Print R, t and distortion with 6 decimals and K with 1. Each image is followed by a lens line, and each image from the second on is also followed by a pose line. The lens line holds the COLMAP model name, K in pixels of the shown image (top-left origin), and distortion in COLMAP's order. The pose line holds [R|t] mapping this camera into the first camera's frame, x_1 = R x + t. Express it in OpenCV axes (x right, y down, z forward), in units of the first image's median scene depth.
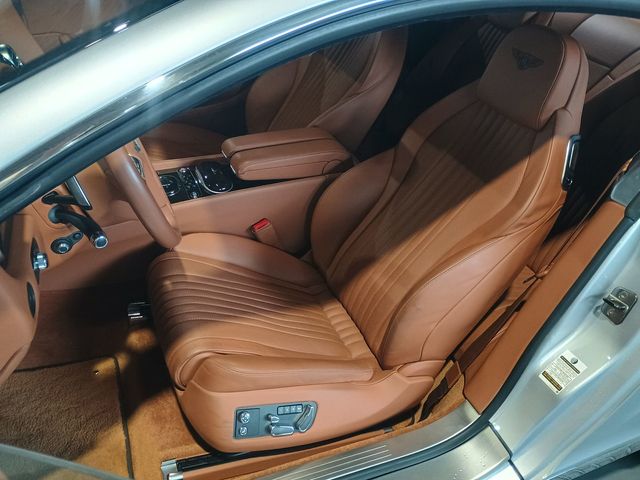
lens RADIAL K [[549.9, 0, 317.9], [0, 549.9, 235.5], [0, 0, 1]] dist [0.057324, -0.080223]
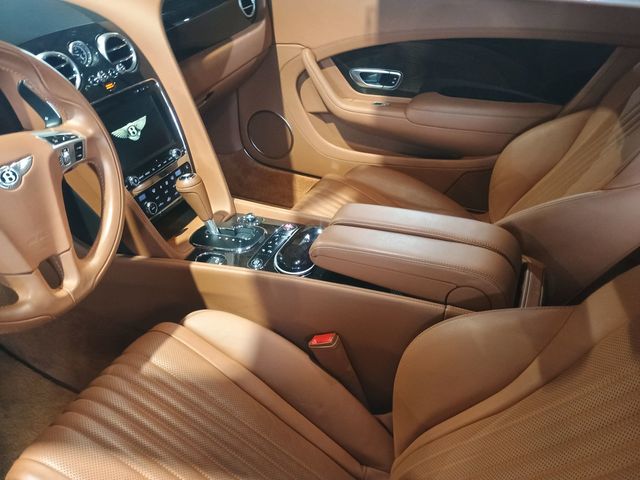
lens RADIAL K [[549.9, 0, 317.9], [0, 549.9, 235.5], [0, 0, 1]] dist [0.057324, -0.080223]
pose [[0.683566, 0.297580, -0.666472, 0.375522], [-0.341657, 0.937354, 0.068108, -0.224441], [0.644987, 0.181148, 0.742413, 0.601353]]
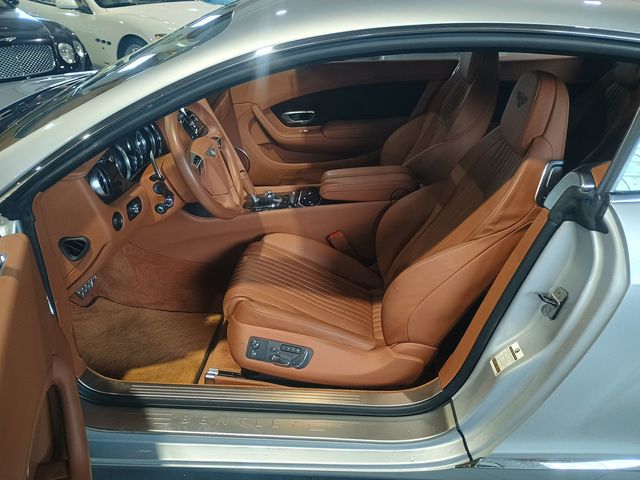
lens RADIAL K [[549.9, 0, 317.9], [0, 549.9, 235.5], [0, 0, 1]] dist [0.057324, -0.080223]
pose [[0.880739, 0.070241, -0.468364, 0.589808], [-0.141025, 0.982976, -0.117774, 0.178575], [0.452118, 0.169779, 0.875651, -0.196873]]
